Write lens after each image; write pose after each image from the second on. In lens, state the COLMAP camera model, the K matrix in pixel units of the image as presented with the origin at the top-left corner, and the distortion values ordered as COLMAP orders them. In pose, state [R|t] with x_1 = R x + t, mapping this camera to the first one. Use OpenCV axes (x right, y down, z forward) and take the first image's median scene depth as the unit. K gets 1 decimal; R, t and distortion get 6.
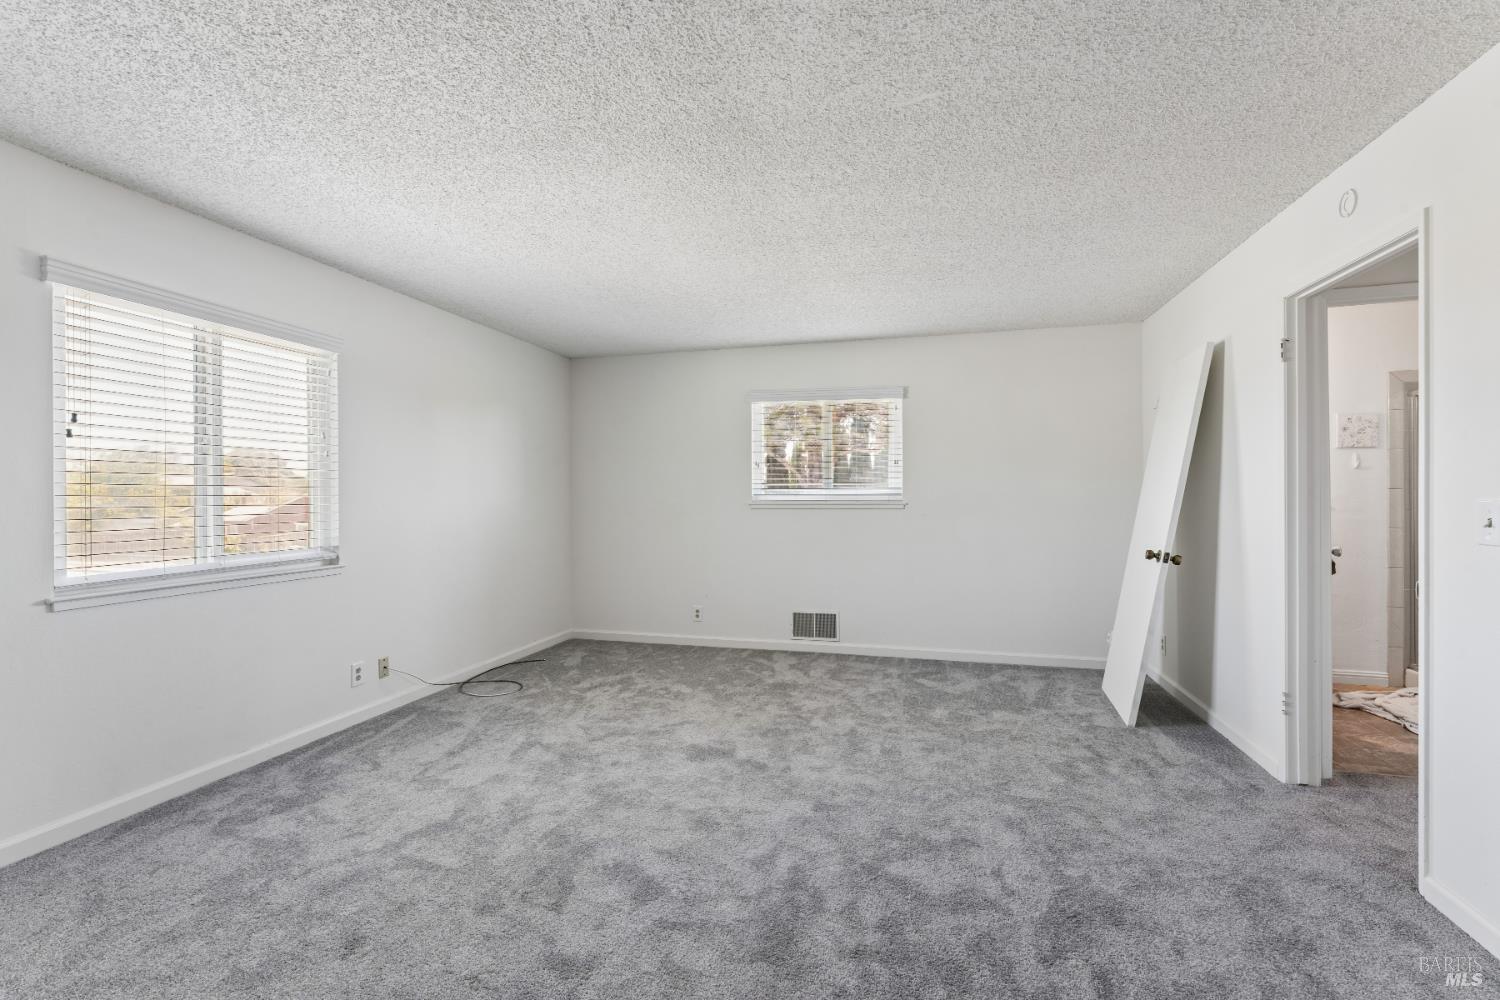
lens RADIAL K [[651.8, 0, 750.0], [0, 651.8, 500.0], [0, 0, 1]] dist [-0.001198, -0.000500]
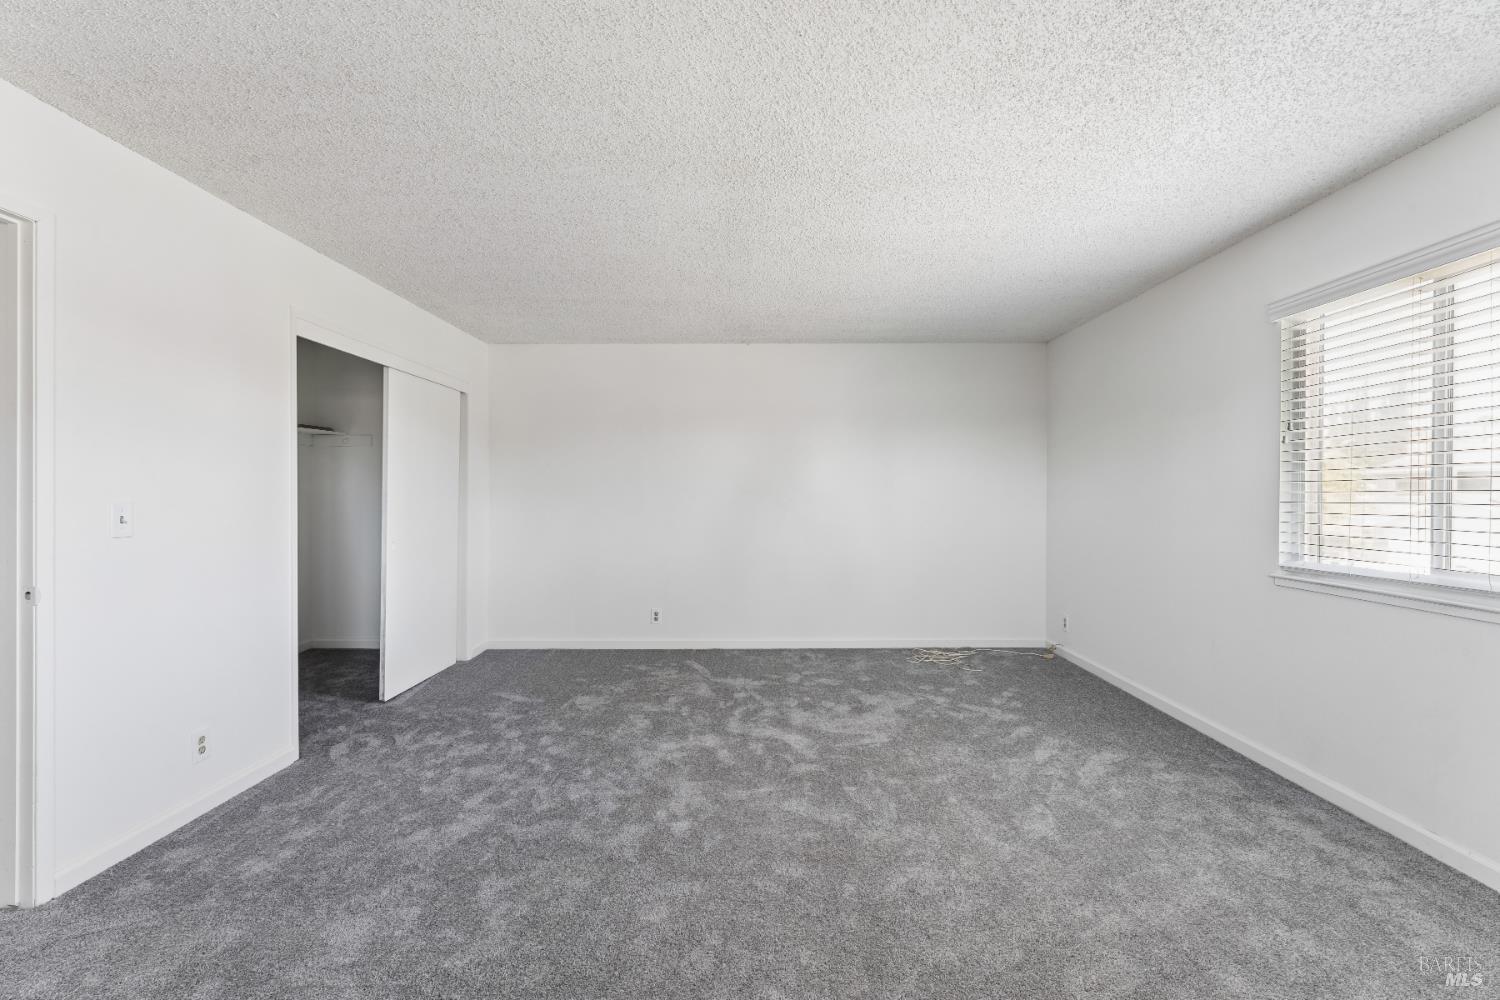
lens RADIAL K [[656.0, 0, 764.5], [0, 656.0, 500.9], [0, 0, 1]] dist [-0.000115, -0.000478]
pose [[-0.962036, -0.000622, -0.272922, 0.165427], [-0.004252, 0.999910, 0.012710, -0.001108], [0.272889, 0.013388, -0.961952, 1.514585]]
